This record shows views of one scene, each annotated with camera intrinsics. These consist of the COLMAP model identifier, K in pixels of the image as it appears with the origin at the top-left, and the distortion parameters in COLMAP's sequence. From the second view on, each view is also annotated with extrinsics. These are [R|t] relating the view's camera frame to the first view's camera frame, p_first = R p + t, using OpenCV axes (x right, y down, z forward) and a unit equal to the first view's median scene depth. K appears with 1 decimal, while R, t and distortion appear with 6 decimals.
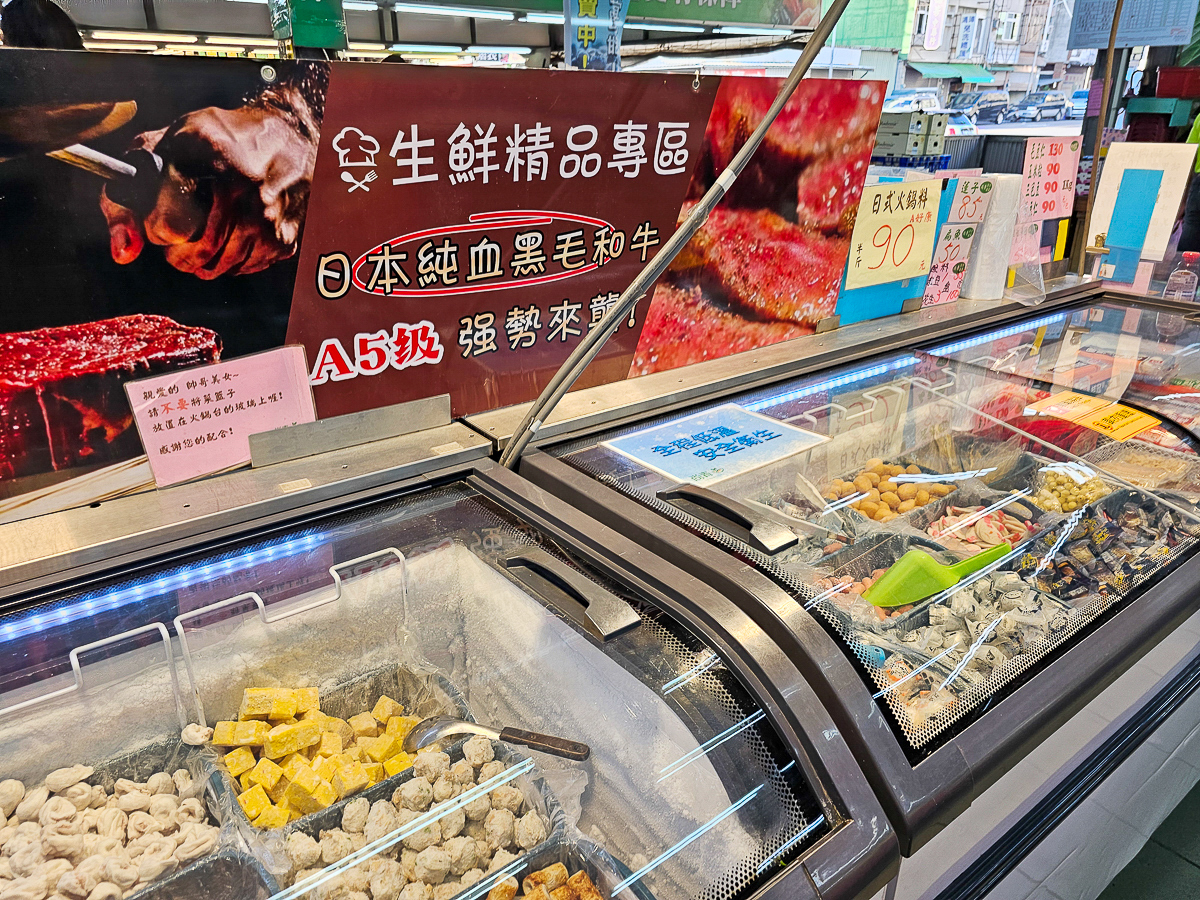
lens RADIAL K [[787.6, 0, 595.1], [0, 787.6, 466.4], [0, 0, 1]] dist [0.012306, -0.020935]
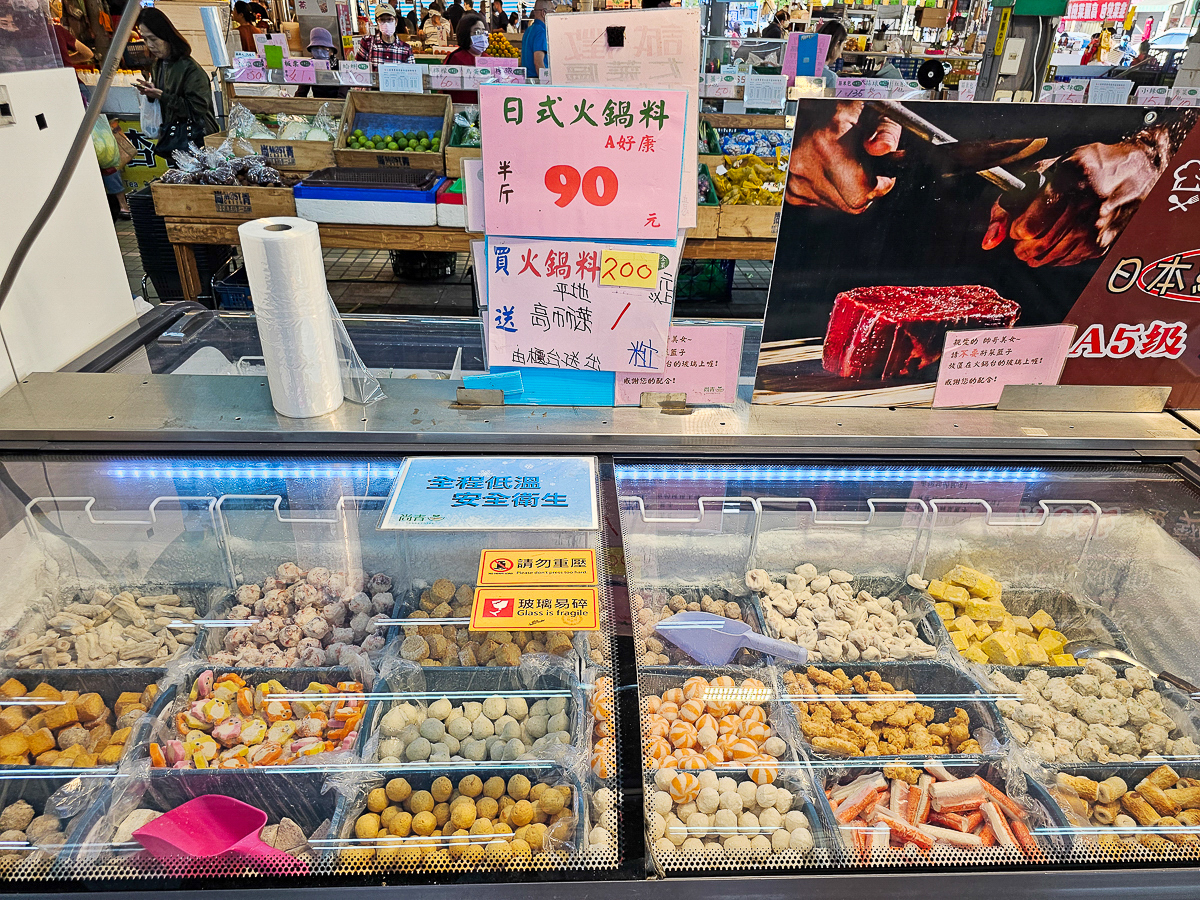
lens RADIAL K [[787.6, 0, 595.1], [0, 787.6, 466.4], [0, 0, 1]] dist [0.012306, -0.020935]
pose [[0.798130, 0.290134, -0.528026, -0.272440], [-0.251233, 0.956850, 0.146012, 0.076045], [0.547604, 0.016121, 0.836582, -0.507132]]
